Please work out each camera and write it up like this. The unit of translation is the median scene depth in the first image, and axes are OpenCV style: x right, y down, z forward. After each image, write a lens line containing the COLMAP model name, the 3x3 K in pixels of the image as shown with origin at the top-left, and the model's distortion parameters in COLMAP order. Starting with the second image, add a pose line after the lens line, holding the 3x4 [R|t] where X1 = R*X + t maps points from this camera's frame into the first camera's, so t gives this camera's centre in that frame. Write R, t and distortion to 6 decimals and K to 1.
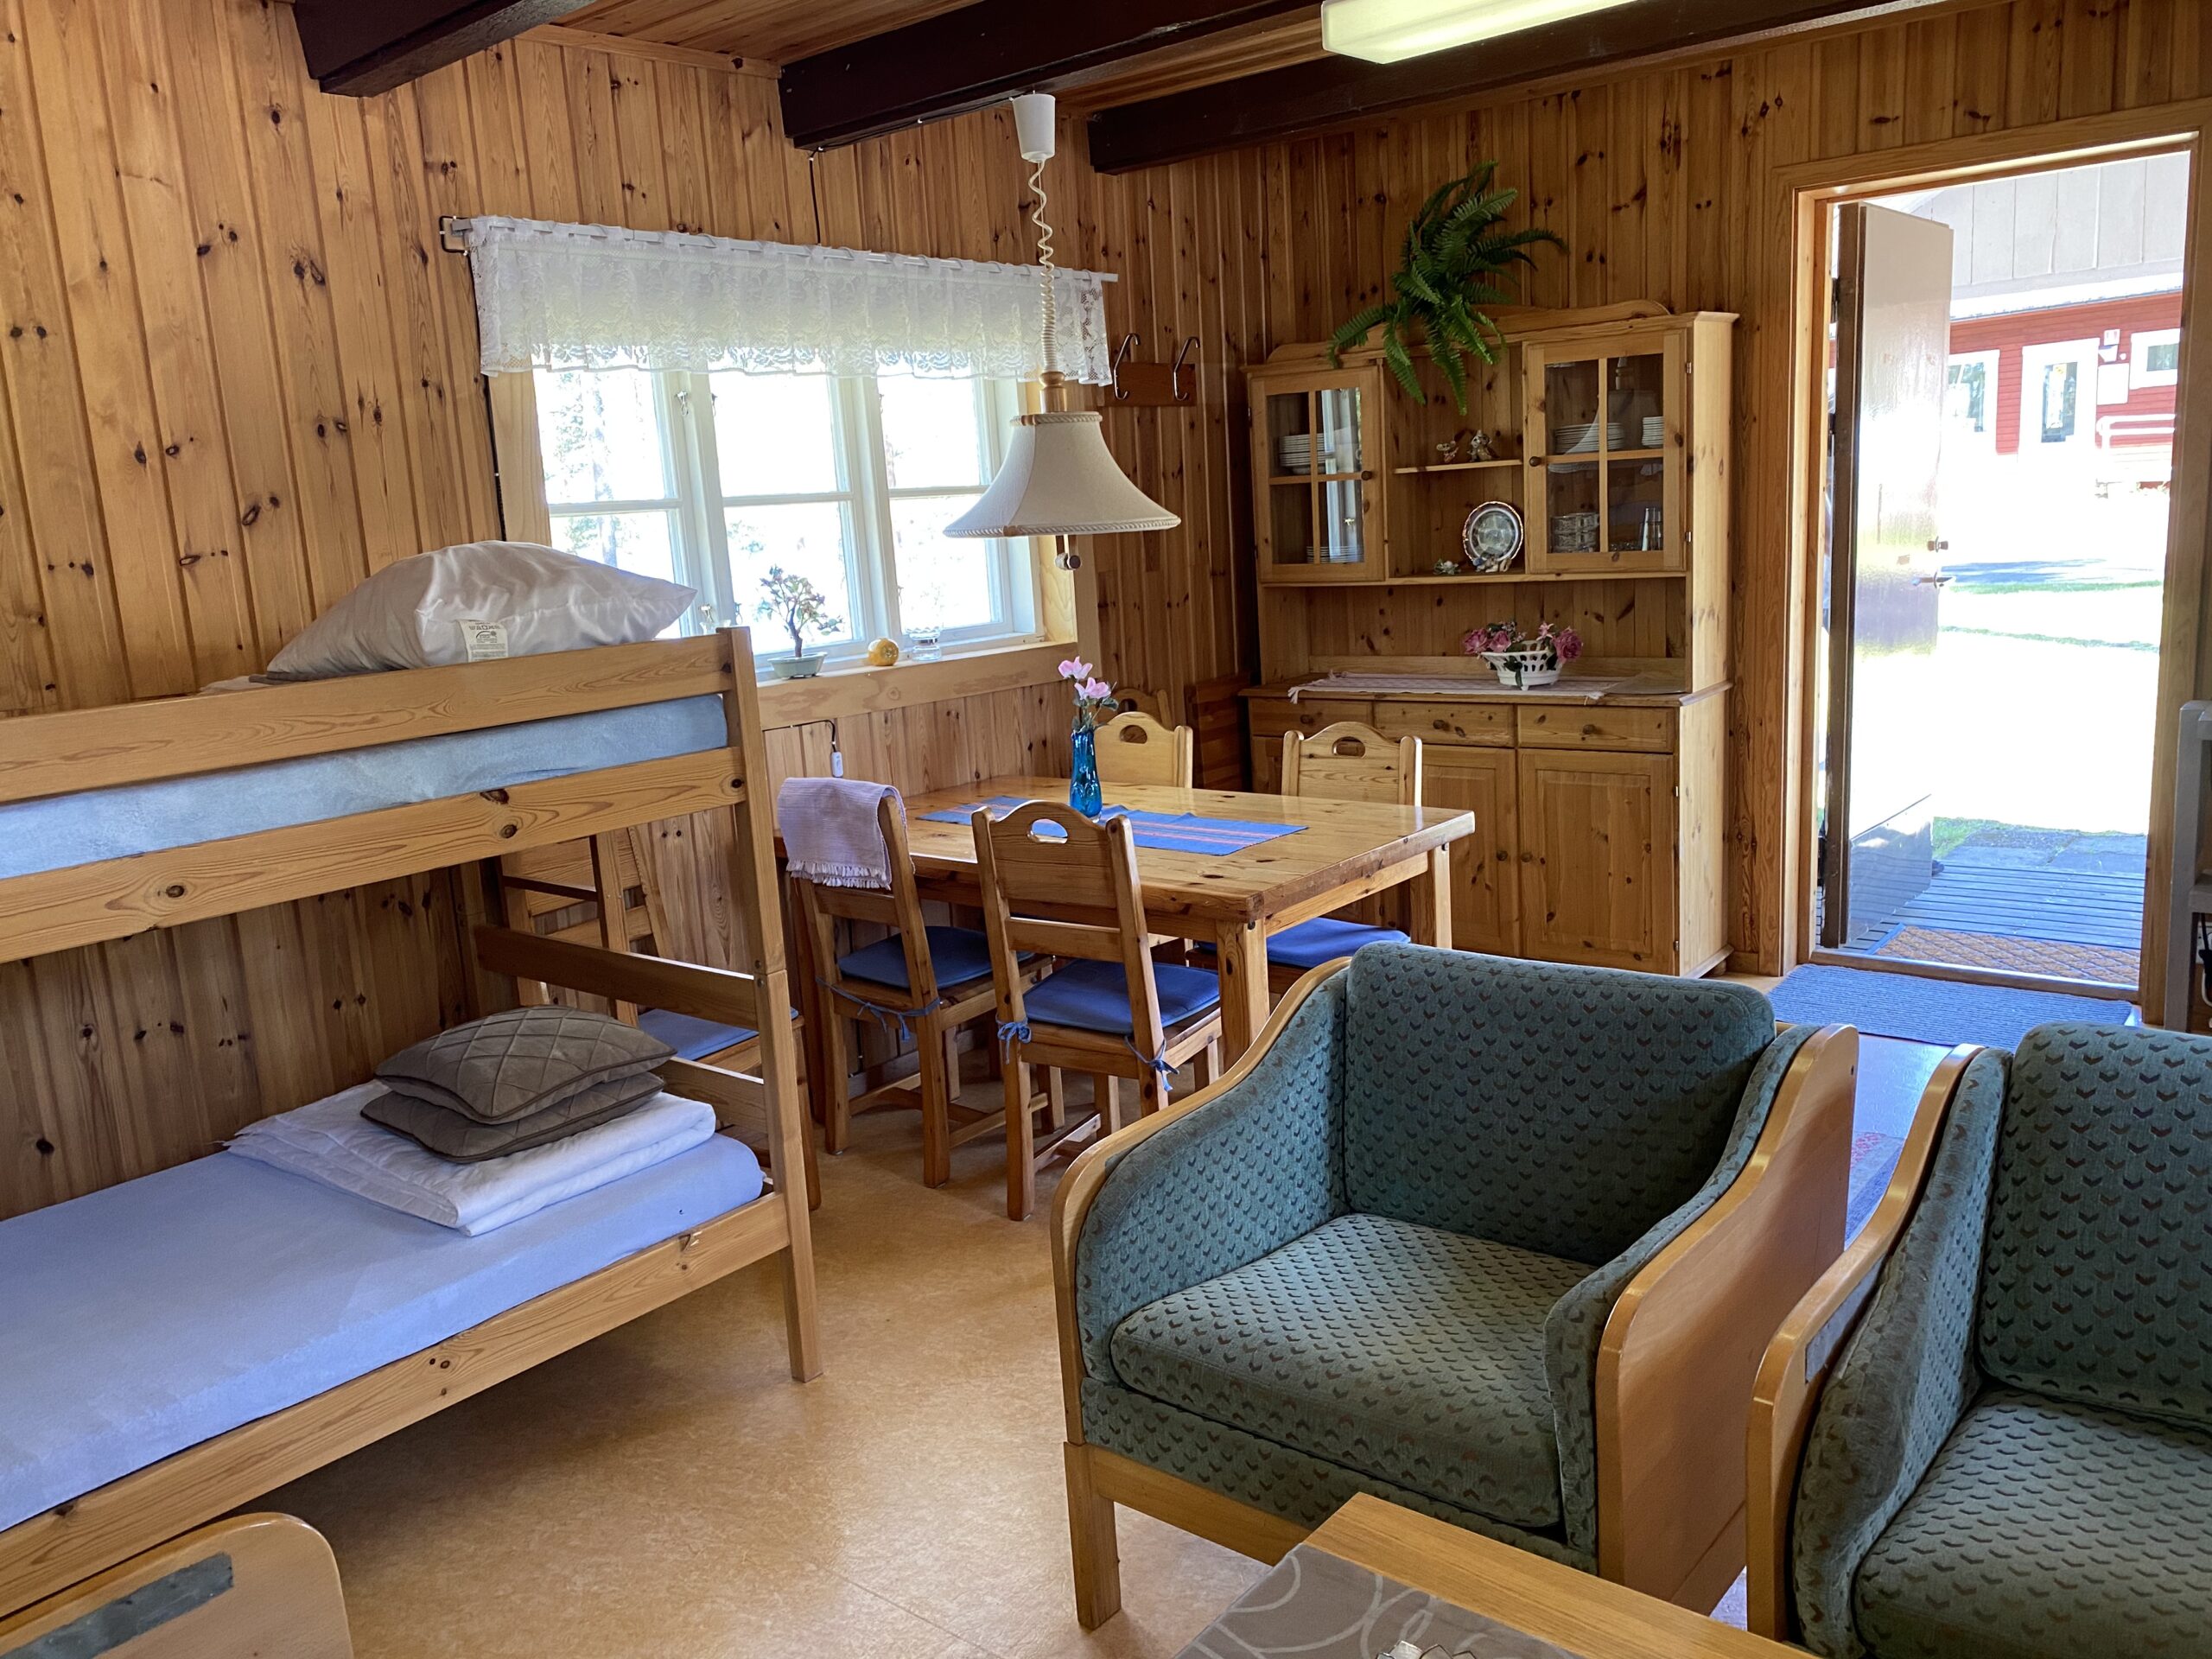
lens RADIAL K [[1710.0, 0, 1106.0], [0, 1710.0, 829.5], [0, 0, 1]] dist [0.007597, 0.003509]
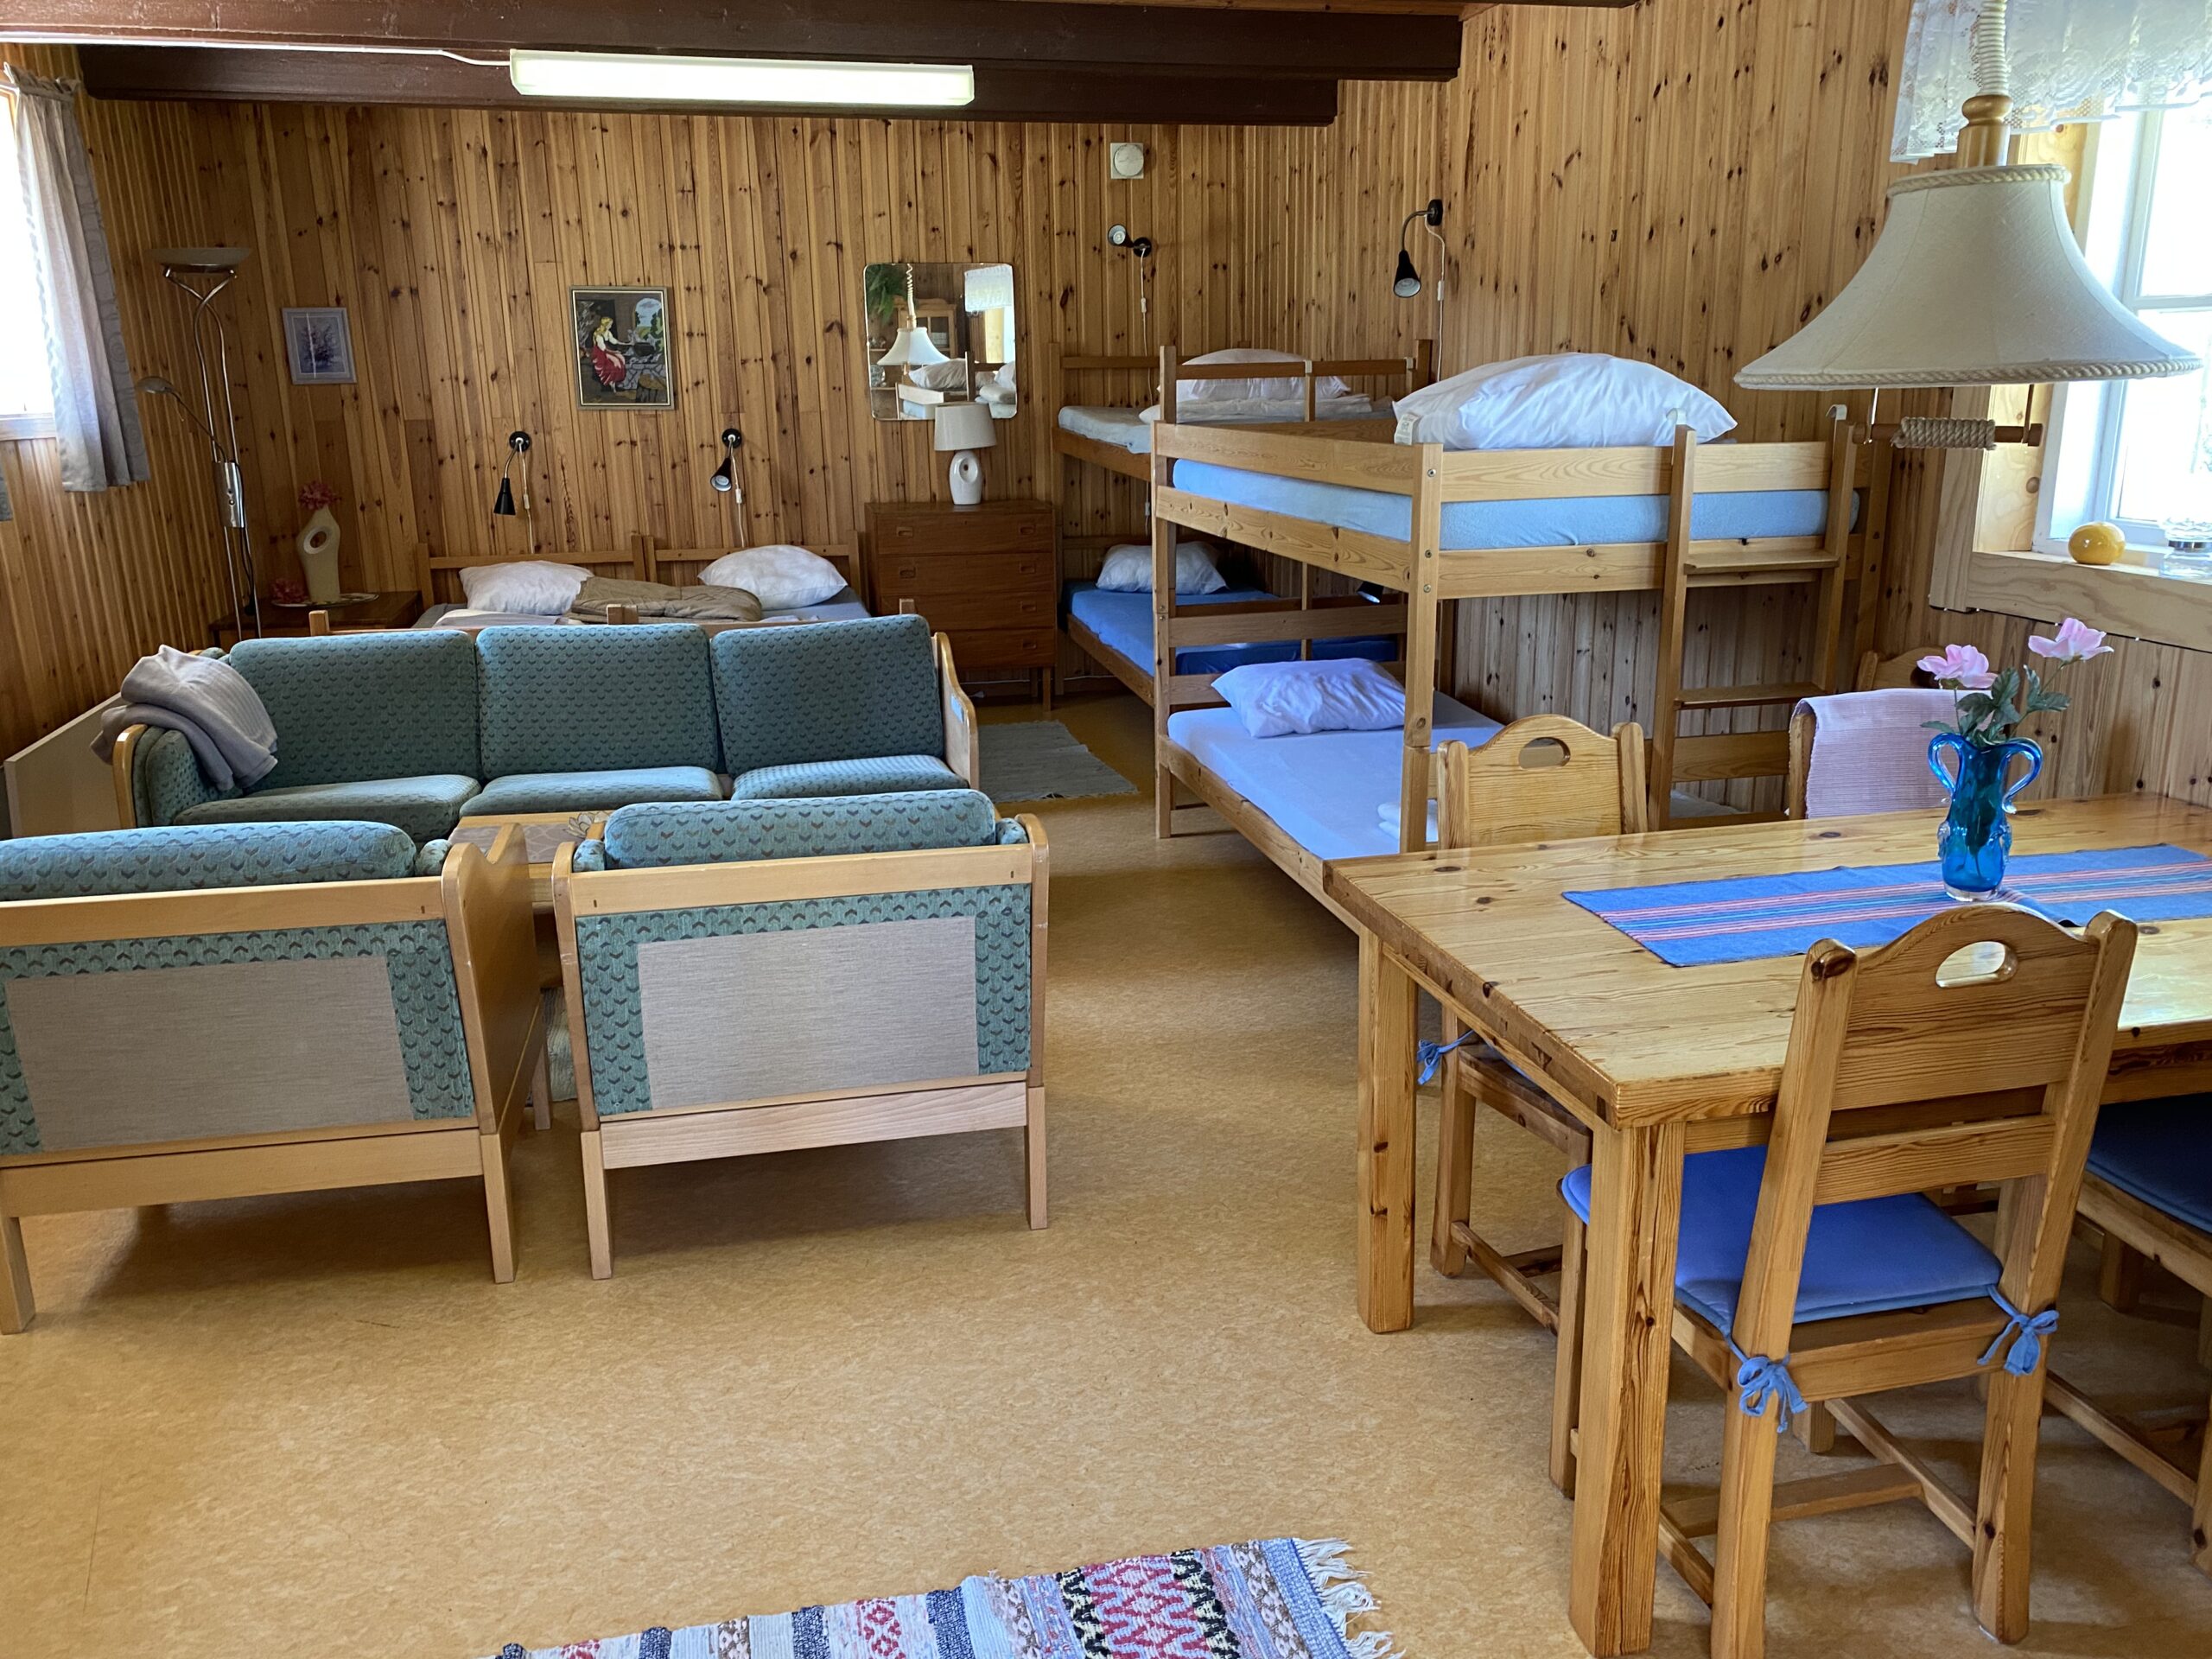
lens RADIAL K [[1710.0, 0, 1106.0], [0, 1710.0, 829.5], [0, 0, 1]] dist [0.007597, 0.003509]
pose [[-0.587671, 0.268234, -0.763344, 0.421566], [-0.105423, 0.910020, 0.400936, -0.155194], [0.802202, 0.316093, -0.506514, 0.730020]]
